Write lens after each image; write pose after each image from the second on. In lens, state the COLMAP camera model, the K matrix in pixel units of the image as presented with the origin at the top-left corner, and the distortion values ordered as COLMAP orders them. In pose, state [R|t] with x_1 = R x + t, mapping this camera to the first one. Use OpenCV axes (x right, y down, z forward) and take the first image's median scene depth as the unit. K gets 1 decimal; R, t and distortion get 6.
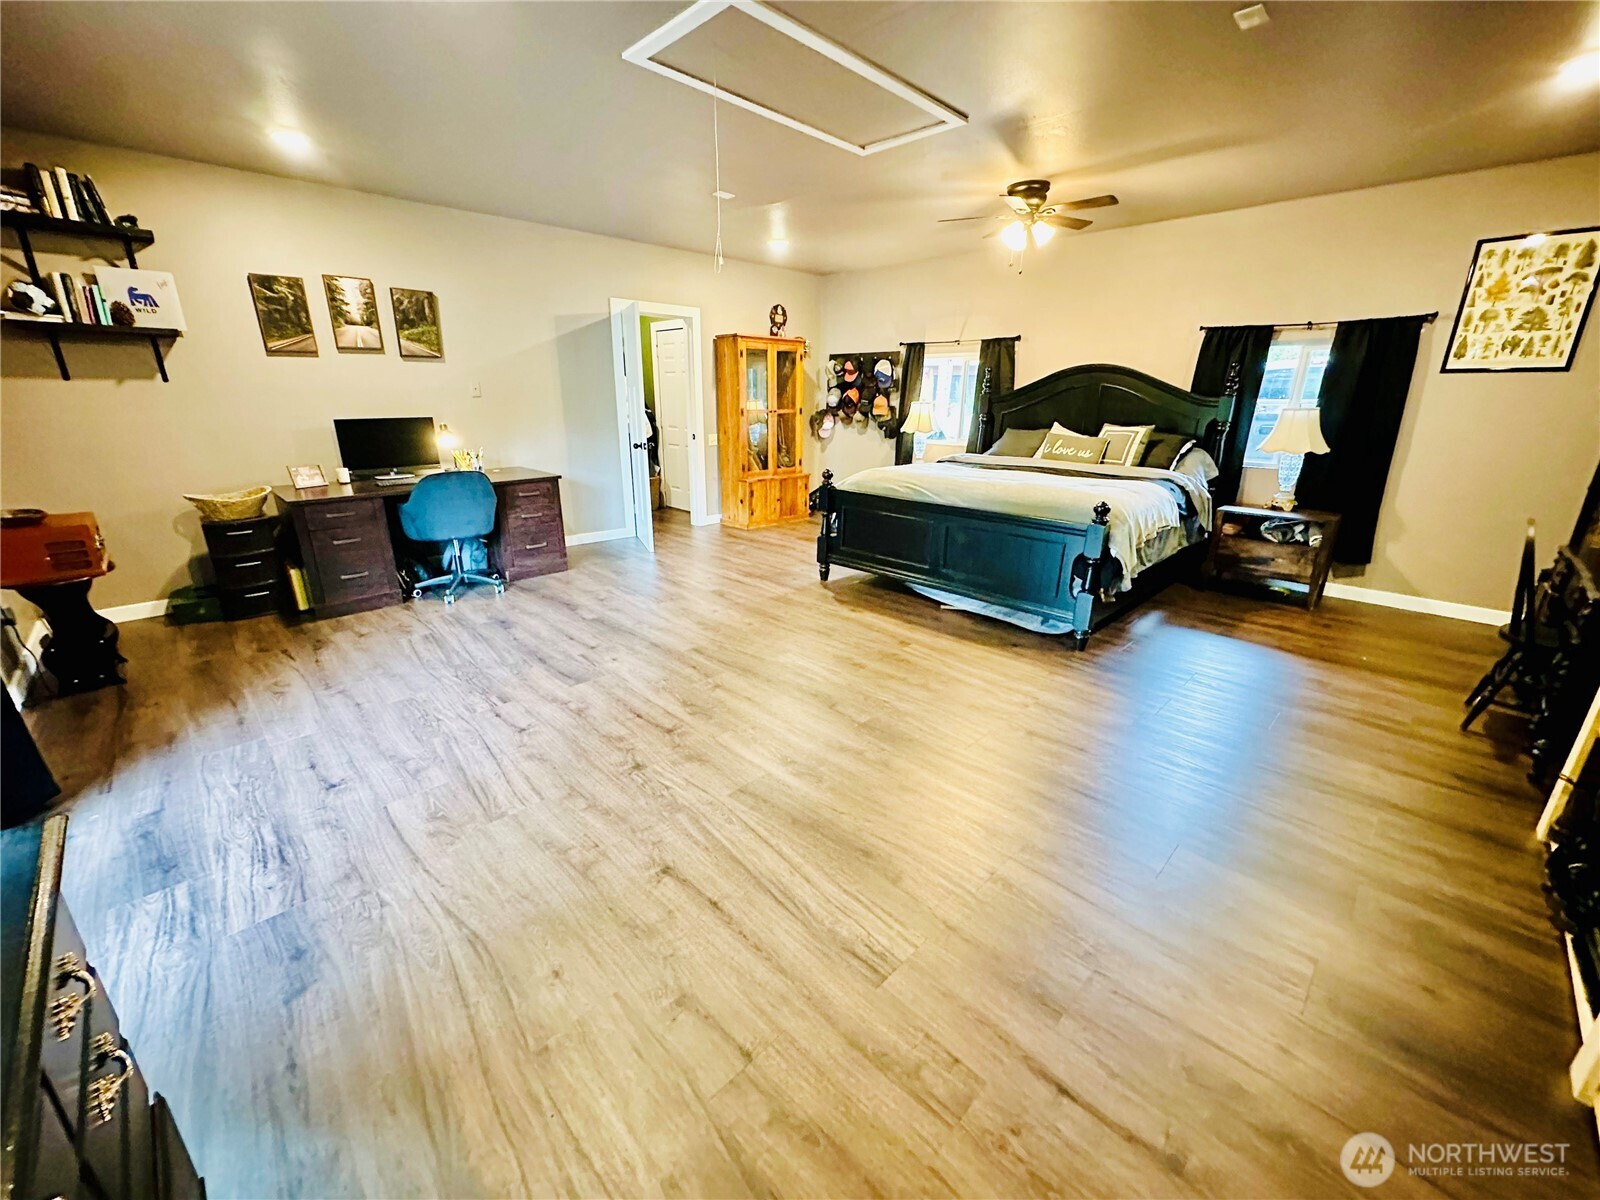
lens RADIAL K [[643.6, 0, 801.1], [0, 643.6, 605.4], [0, 0, 1]] dist [-0.001162, -0.000035]
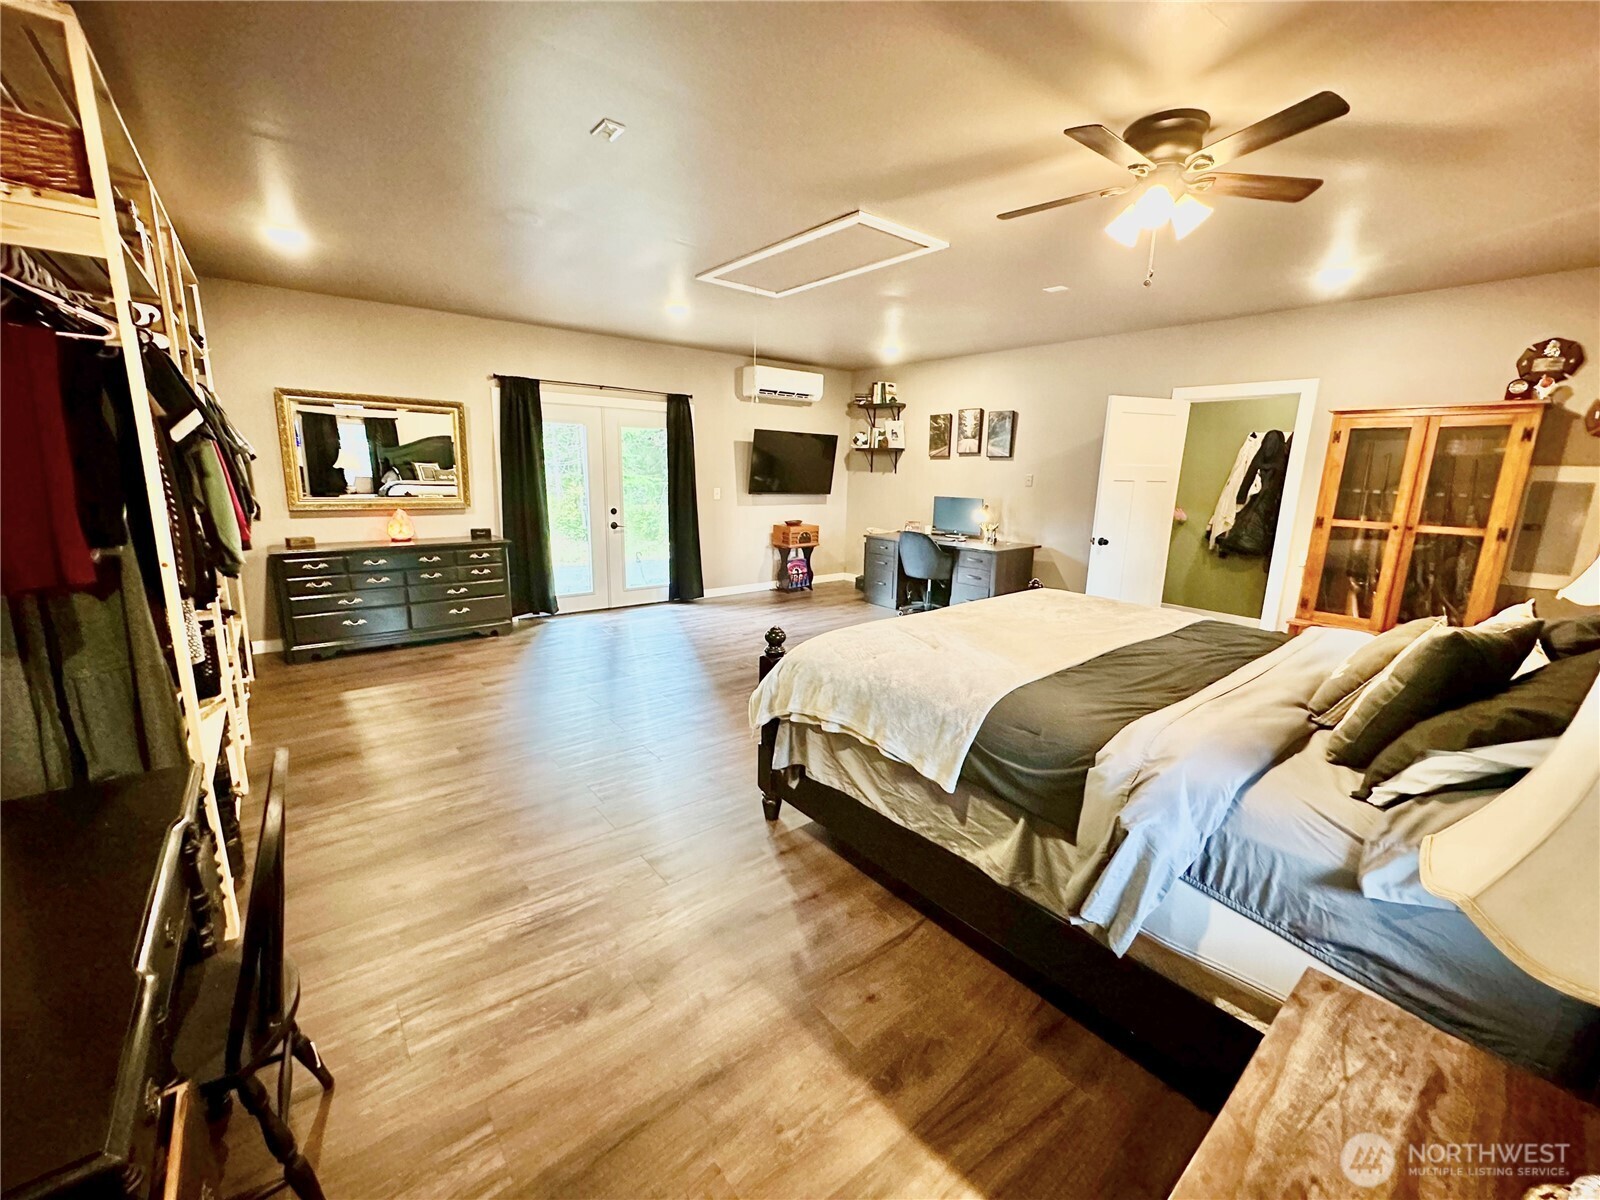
lens RADIAL K [[643.6, 0, 799.6], [0, 643.6, 598.5], [0, 0, 1]] dist [-0.001162, -0.000035]
pose [[-0.098771, 0.187674, -0.977253, 0.975640], [-0.336749, 0.917811, 0.210294, -0.289428], [0.936400, 0.349859, -0.027454, 0.848654]]
